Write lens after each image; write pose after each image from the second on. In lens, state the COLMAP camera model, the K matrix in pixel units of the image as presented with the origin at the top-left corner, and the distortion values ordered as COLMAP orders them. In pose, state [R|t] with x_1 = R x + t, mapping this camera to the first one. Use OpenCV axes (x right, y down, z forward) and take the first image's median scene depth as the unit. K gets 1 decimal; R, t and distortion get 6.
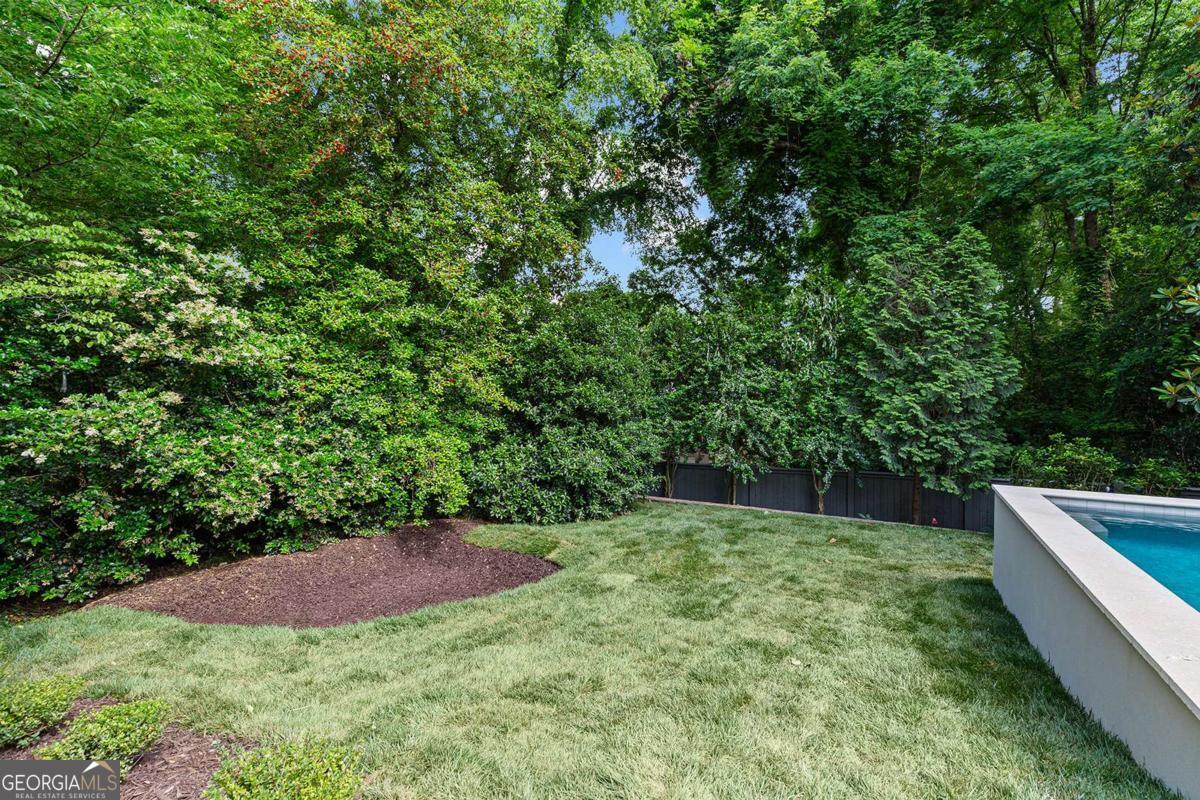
lens RADIAL K [[532.6, 0, 603.2], [0, 532.6, 398.4], [0, 0, 1]] dist [0.004219, -0.000730]
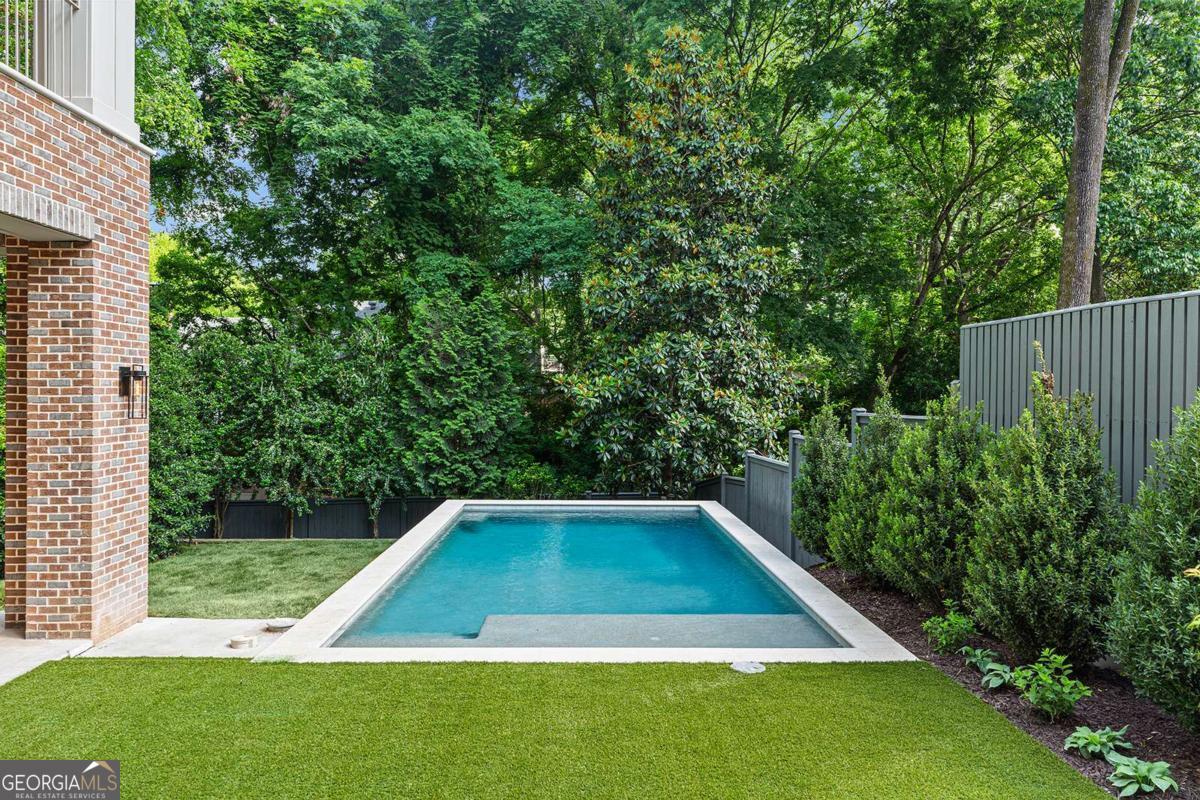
lens RADIAL K [[840.4, 0, 600.6], [0, 840.4, 396.2], [0, 0, 1]] dist [0.003714, 0.005911]
pose [[0.849652, -0.003397, 0.527332, -0.110171], [0.001599, 0.999991, 0.003867, -0.089021], [-0.527341, -0.002442, 0.849650, -0.791547]]
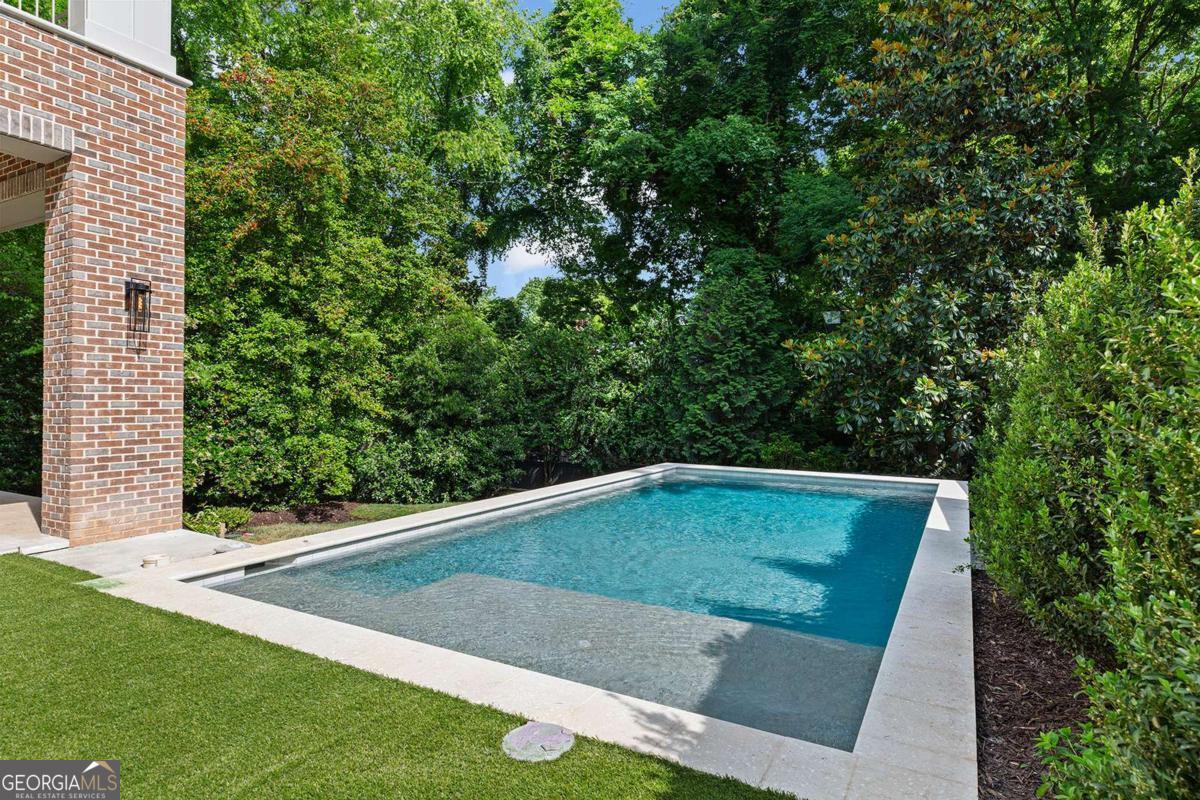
lens RADIAL K [[653.9, 0, 605.0], [0, 653.9, 398.5], [0, 0, 1]] dist [0.004912, 0.001224]
pose [[0.999681, 0.001440, 0.025199, 0.297134], [-0.001338, 0.999991, -0.004066, -0.012943], [-0.025204, 0.004031, 0.999674, -0.572136]]
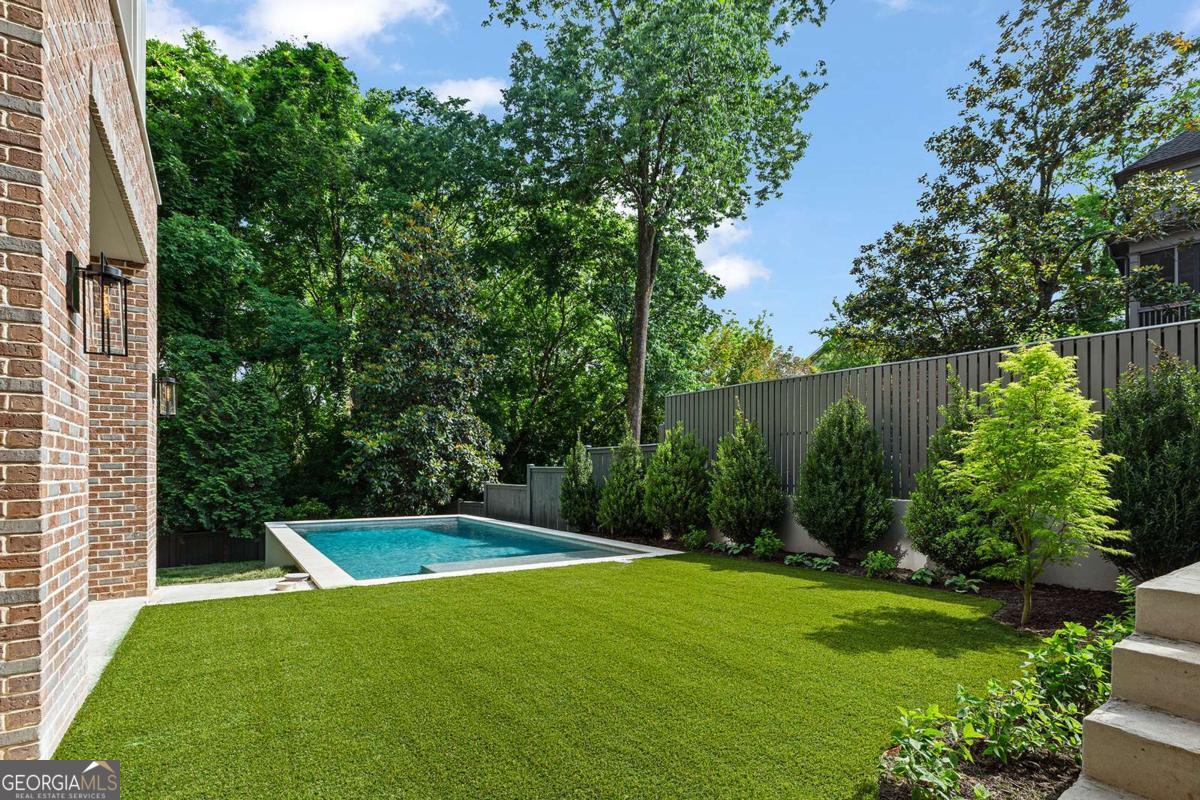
lens RADIAL K [[564.1, 0, 600.3], [0, 564.1, 470.3], [0, 0, 1]] dist [0.004821, -0.000349]
pose [[0.436891, -0.001091, 0.899514, -0.379564], [0.004567, 0.999989, -0.001005, -0.015864], [-0.899503, 0.004547, 0.436891, -0.643068]]
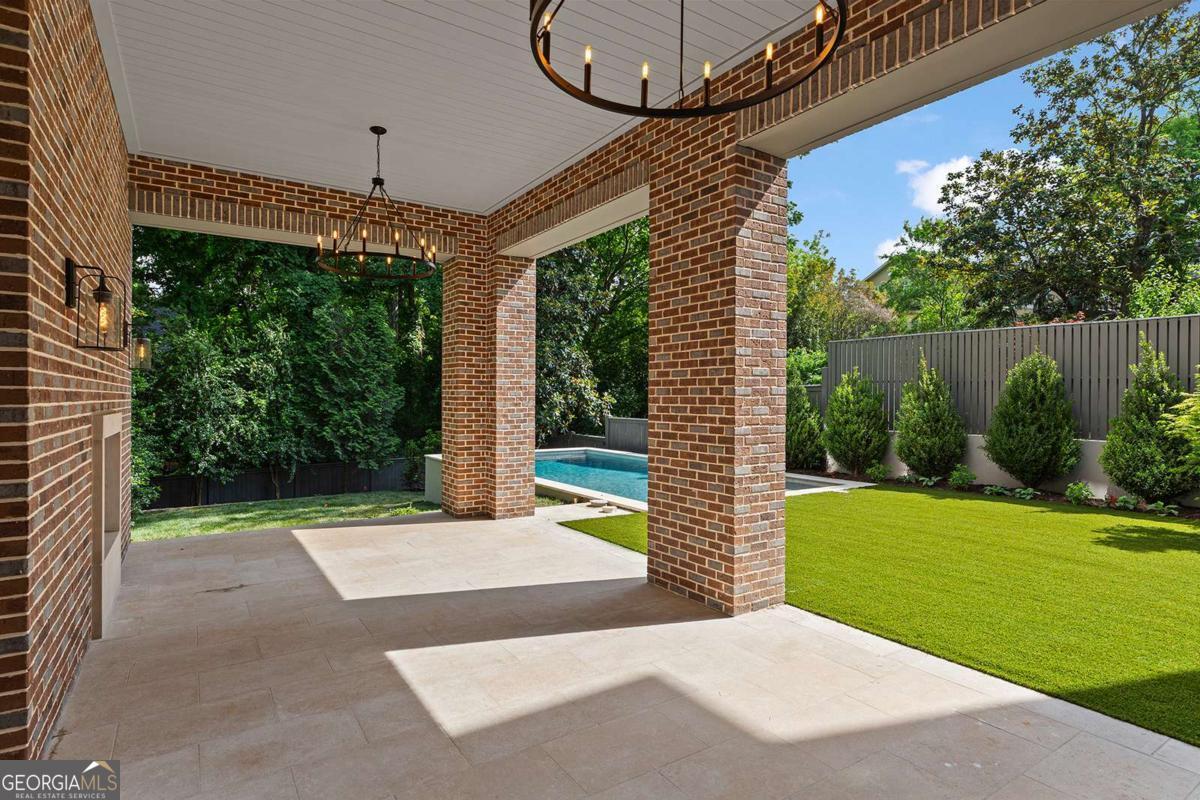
lens RADIAL K [[619.6, 0, 603.4], [0, 619.6, 401.0], [0, 0, 1]] dist [0.002055, -0.001256]
pose [[0.441472, -0.008927, 0.897231, -0.709352], [0.002152, 0.999958, 0.008891, -0.044895], [-0.897272, -0.001994, 0.441473, -0.444962]]
